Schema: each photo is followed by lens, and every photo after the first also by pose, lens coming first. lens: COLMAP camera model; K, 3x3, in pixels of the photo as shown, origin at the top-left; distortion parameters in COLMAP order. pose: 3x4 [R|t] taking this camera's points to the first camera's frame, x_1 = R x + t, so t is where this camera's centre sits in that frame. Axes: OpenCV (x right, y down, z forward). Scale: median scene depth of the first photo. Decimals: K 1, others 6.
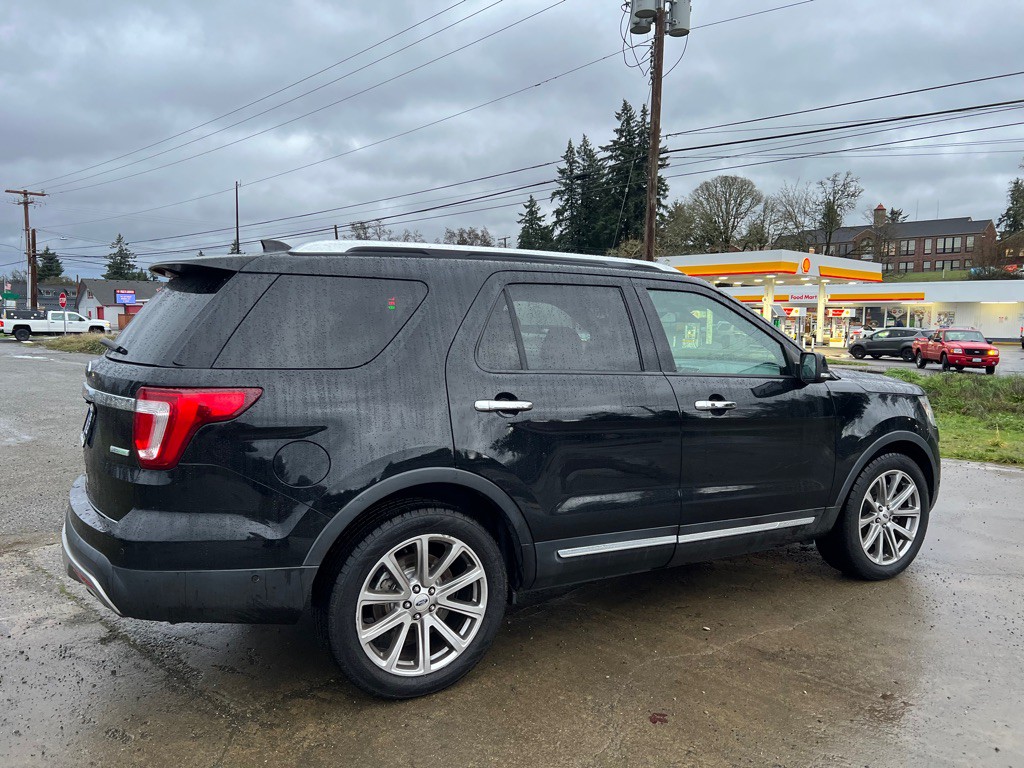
lens RADIAL K [[764.7, 0, 514.5], [0, 764.7, 390.1], [0, 0, 1]] dist [0.058929, -0.071198]
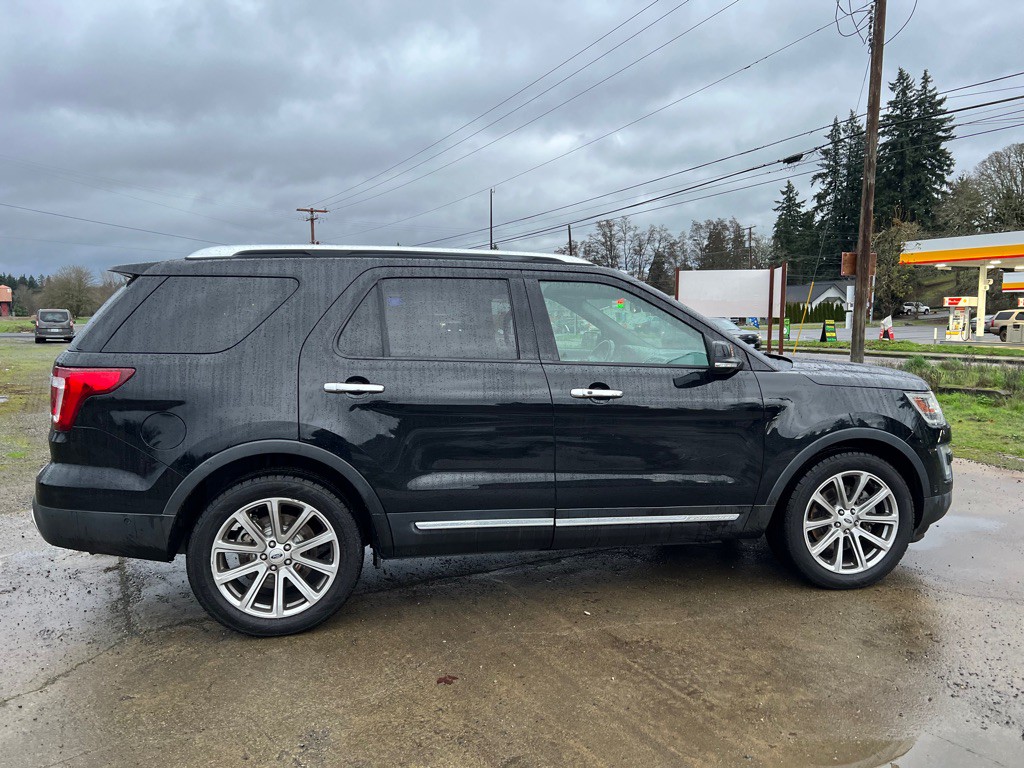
lens RADIAL K [[764.7, 0, 515.9], [0, 764.7, 388.7], [0, 0, 1]] dist [0.058929, -0.071198]
pose [[0.948851, 0.017401, -0.315244, 0.493264], [-0.016413, 0.999849, 0.005789, 0.009575], [0.315297, -0.000319, 0.948993, 0.010005]]
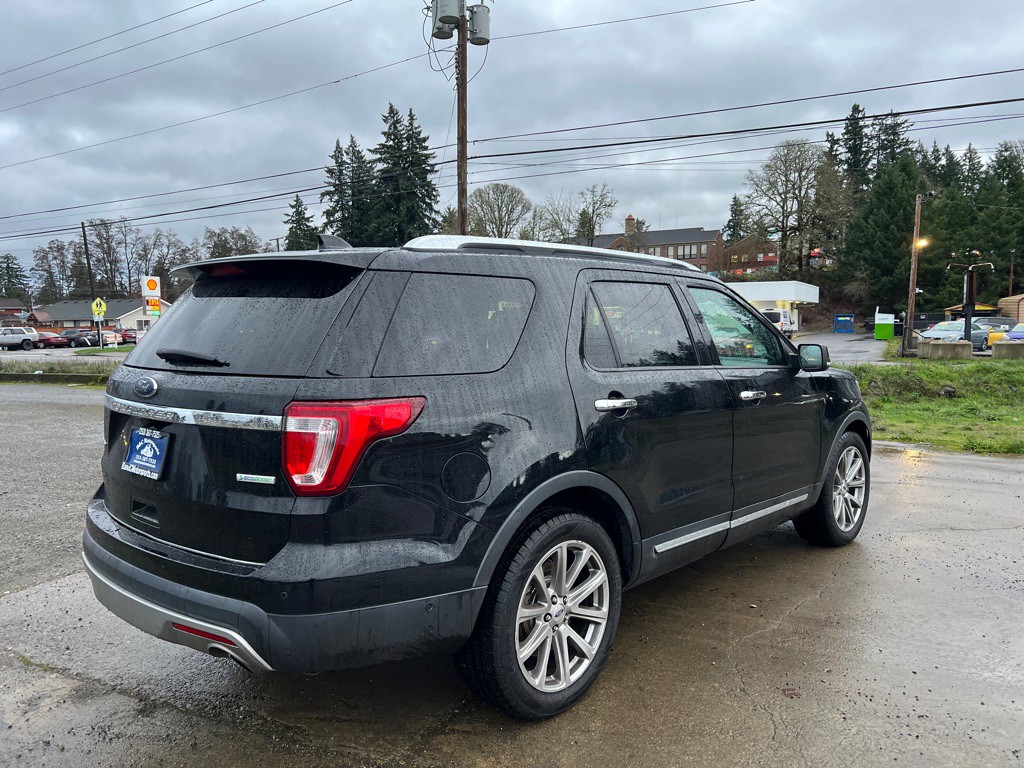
lens RADIAL K [[764.5, 0, 522.8], [0, 764.5, 388.0], [0, 0, 1]] dist [0.056512, -0.063612]
pose [[0.954200, -0.044714, 0.295809, -0.368548], [0.046748, 0.998907, 0.000198, -0.005925], [-0.295495, 0.013639, 0.955247, 0.078733]]
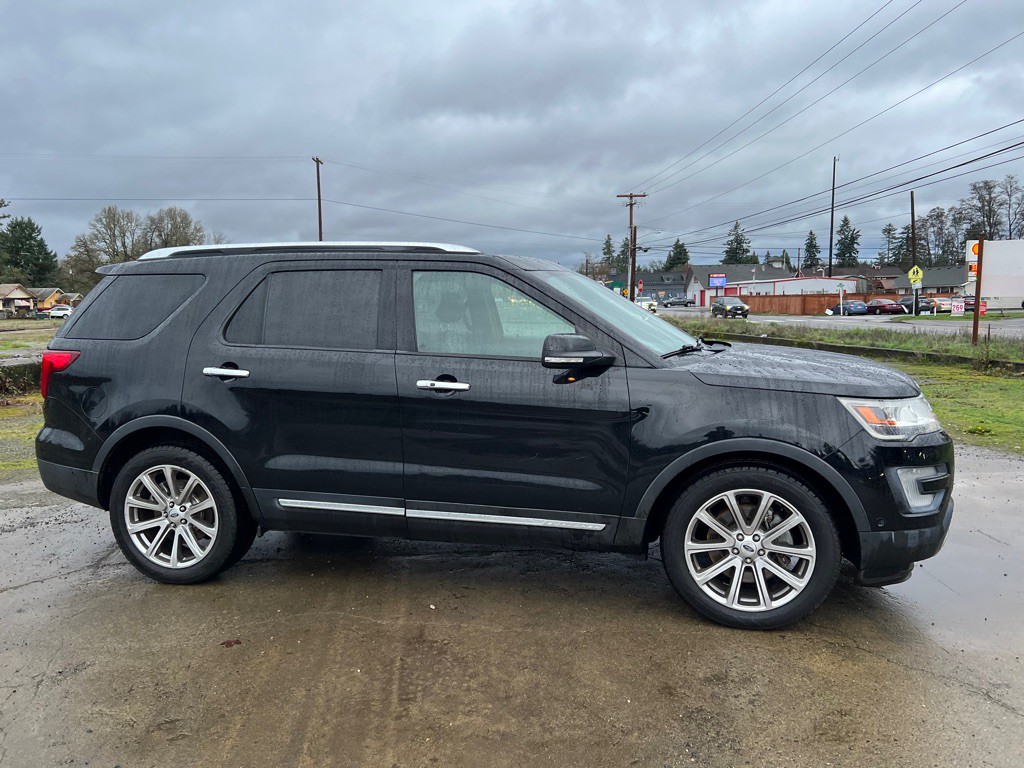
lens RADIAL K [[764.7, 0, 516.1], [0, 764.7, 385.7], [0, 0, 1]] dist [0.058929, -0.071198]
pose [[0.729715, 0.055978, -0.681456, 1.035810], [-0.041441, 0.998432, 0.037640, -0.021873], [0.682494, 0.000774, 0.730890, 0.355236]]
